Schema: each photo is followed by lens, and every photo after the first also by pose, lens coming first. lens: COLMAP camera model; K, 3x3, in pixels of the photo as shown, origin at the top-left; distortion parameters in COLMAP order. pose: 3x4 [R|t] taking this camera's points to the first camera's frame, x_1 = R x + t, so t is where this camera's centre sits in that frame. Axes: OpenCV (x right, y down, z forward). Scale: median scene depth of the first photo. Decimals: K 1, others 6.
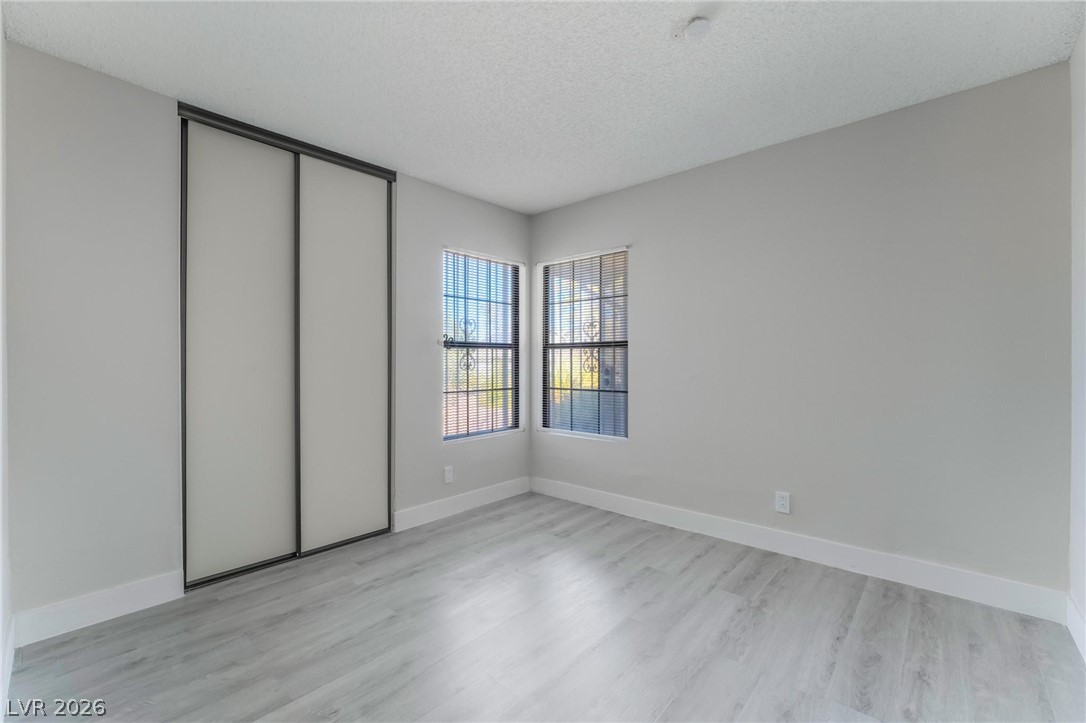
lens RADIAL K [[447.6, 0, 536.8], [0, 447.6, 360.9], [0, 0, 1]] dist [-0.019458, 0.001477]
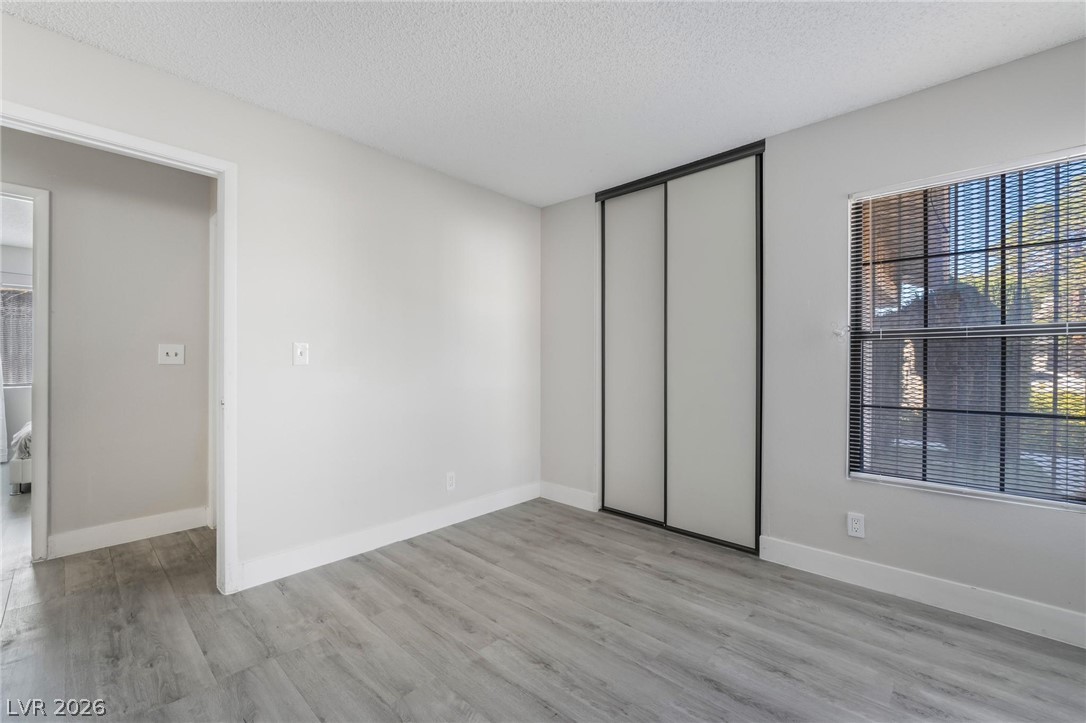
lens RADIAL K [[447.6, 0, 539.1], [0, 447.6, 366.1], [0, 0, 1]] dist [-0.019458, 0.001477]
pose [[-0.009800, 0.009195, -0.999910, 0.716548], [-0.001478, 0.999956, 0.009210, 0.005641], [0.999951, 0.001568, -0.009786, 0.760422]]
